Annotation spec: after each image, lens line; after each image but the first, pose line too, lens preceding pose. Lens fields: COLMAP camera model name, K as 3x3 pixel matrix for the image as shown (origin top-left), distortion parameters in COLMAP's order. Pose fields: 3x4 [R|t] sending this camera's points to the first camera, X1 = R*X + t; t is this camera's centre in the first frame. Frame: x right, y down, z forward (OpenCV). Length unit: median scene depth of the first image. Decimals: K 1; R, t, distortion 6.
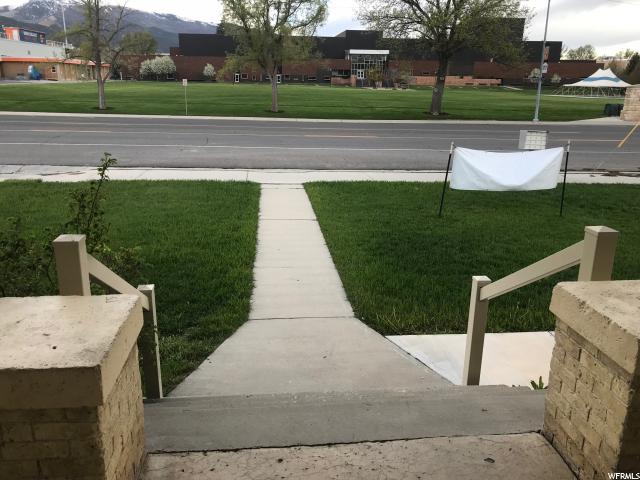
lens RADIAL K [[521.1, 0, 320.0], [0, 521.1, 240.0], [0, 0, 1]] dist [0.013546, 0.001367]
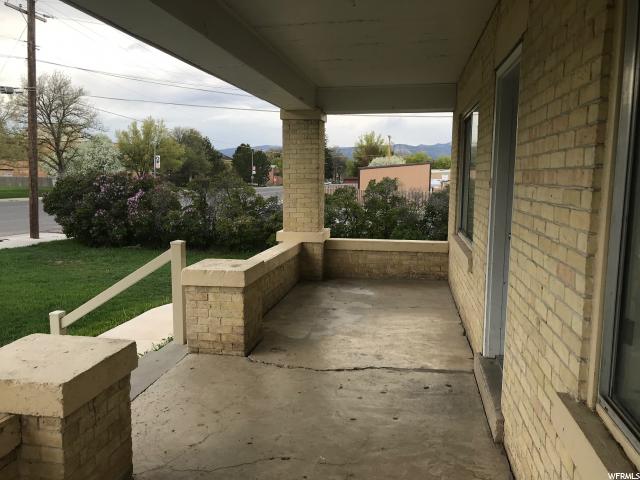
lens RADIAL K [[521.1, 0, 320.0], [0, 521.1, 240.0], [0, 0, 1]] dist [0.013546, 0.001367]
pose [[0.287760, -0.156098, 0.944895, -1.263803], [0.276856, 0.958061, 0.073959, -0.025332], [-0.916812, 0.240317, 0.318908, -0.116165]]
